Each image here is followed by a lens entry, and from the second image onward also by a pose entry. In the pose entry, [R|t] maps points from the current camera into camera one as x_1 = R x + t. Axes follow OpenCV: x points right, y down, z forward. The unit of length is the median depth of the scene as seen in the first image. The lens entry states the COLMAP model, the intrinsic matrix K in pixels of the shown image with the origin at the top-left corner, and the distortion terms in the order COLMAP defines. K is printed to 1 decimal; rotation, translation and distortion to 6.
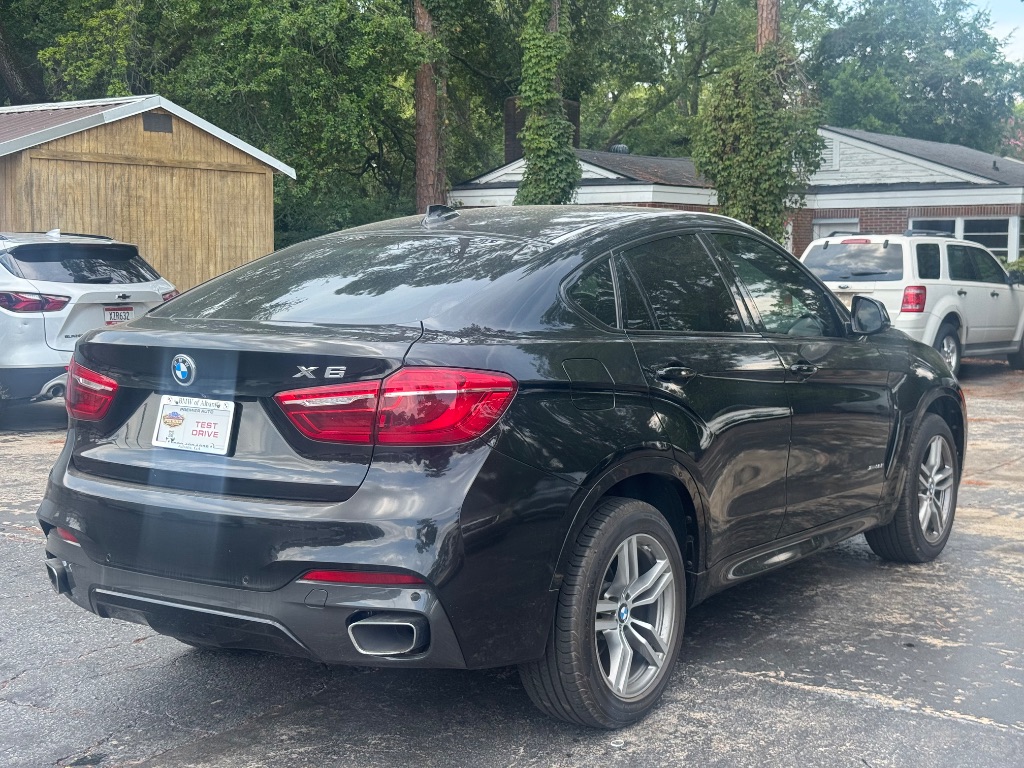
lens RADIAL K [[1428.8, 0, 514.8], [0, 1428.8, 389.6], [0, 0, 1]] dist [0.116335, 0.000000]
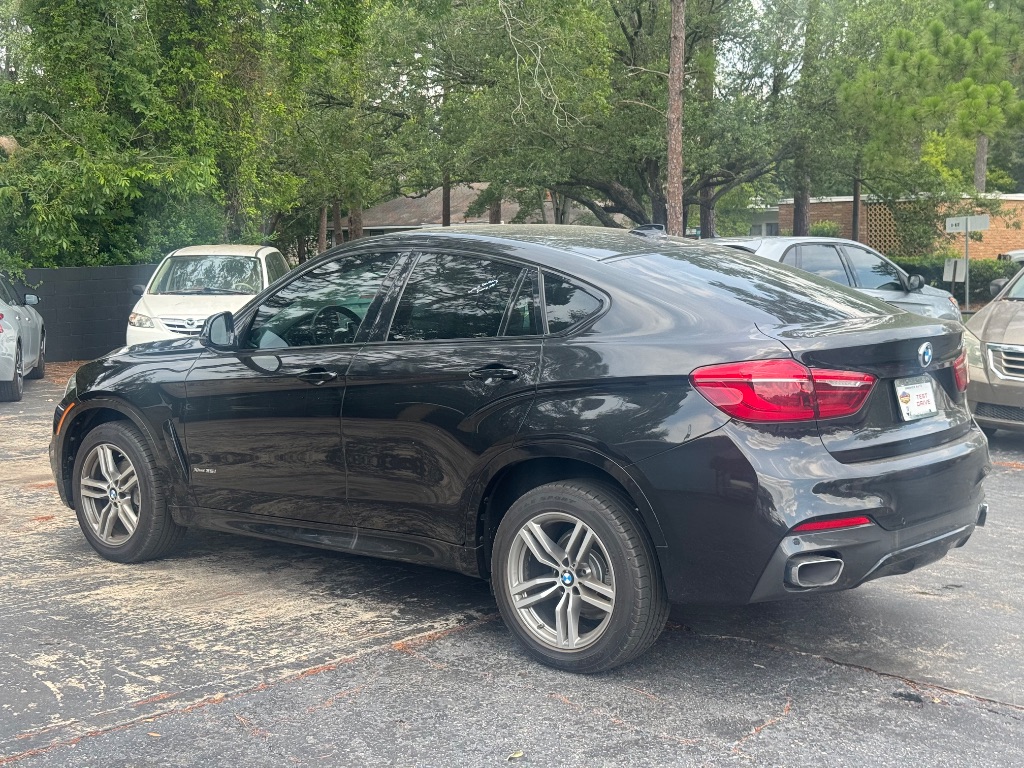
lens RADIAL K [[1428.8, 0, 511.3], [0, 1428.8, 389.2], [0, 0, 1]] dist [0.116335, 0.000000]
pose [[0.096046, -0.096180, 0.990719, -0.423415], [0.106488, 0.990601, 0.085845, -0.036501], [-0.989664, 0.097254, 0.105385, 0.339487]]
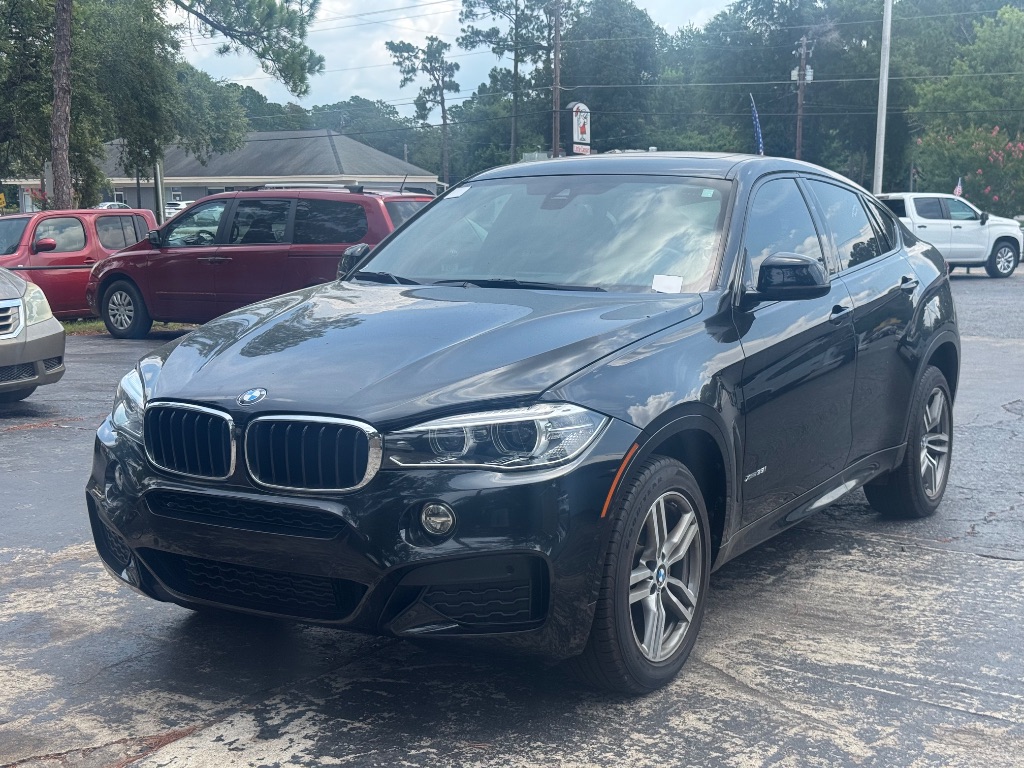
lens RADIAL K [[1428.8, 0, 508.9], [0, 1428.8, 389.8], [0, 0, 1]] dist [0.116335, 0.000000]
pose [[-0.998101, 0.015935, -0.059509, 0.079693], [0.001837, 0.973239, 0.229789, -0.077166], [0.061578, 0.229244, -0.971419, 0.791145]]
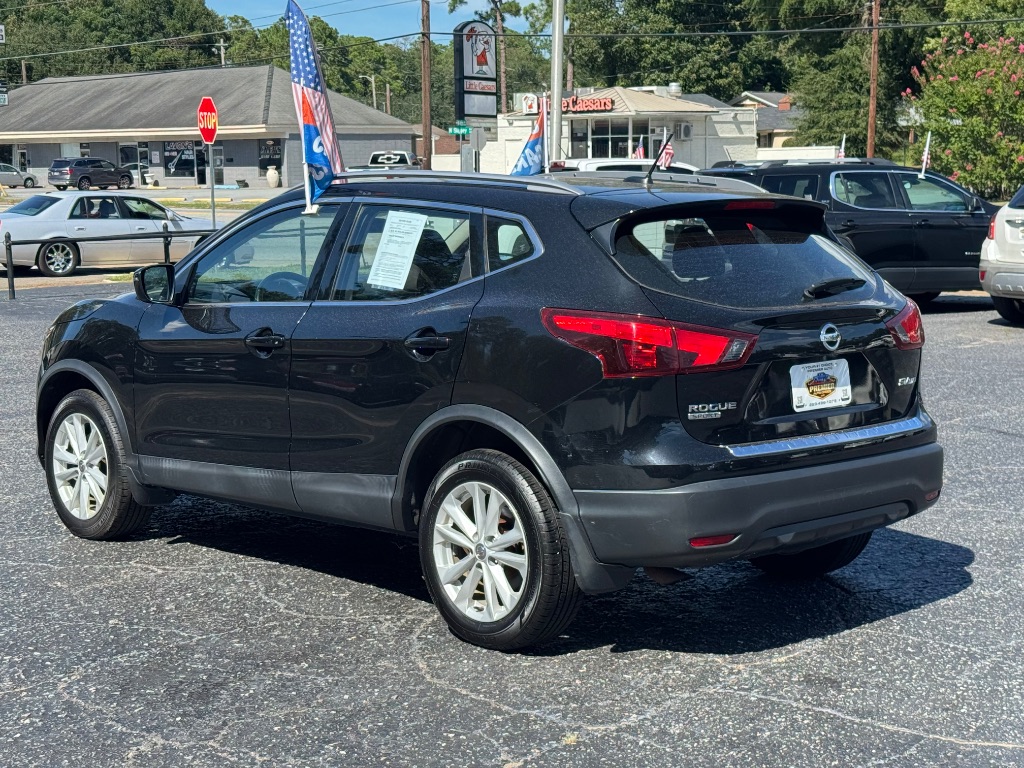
lens RADIAL K [[1774.5, 0, 511.9], [0, 1774.5, 384.9], [0, 0, 1]] dist [0.136630, 0.000000]
pose [[-0.997332, 0.006239, 0.072728, -0.825429], [0.022458, 0.974241, 0.224389, -0.020523], [-0.069454, 0.225424, -0.971782, 0.275599]]
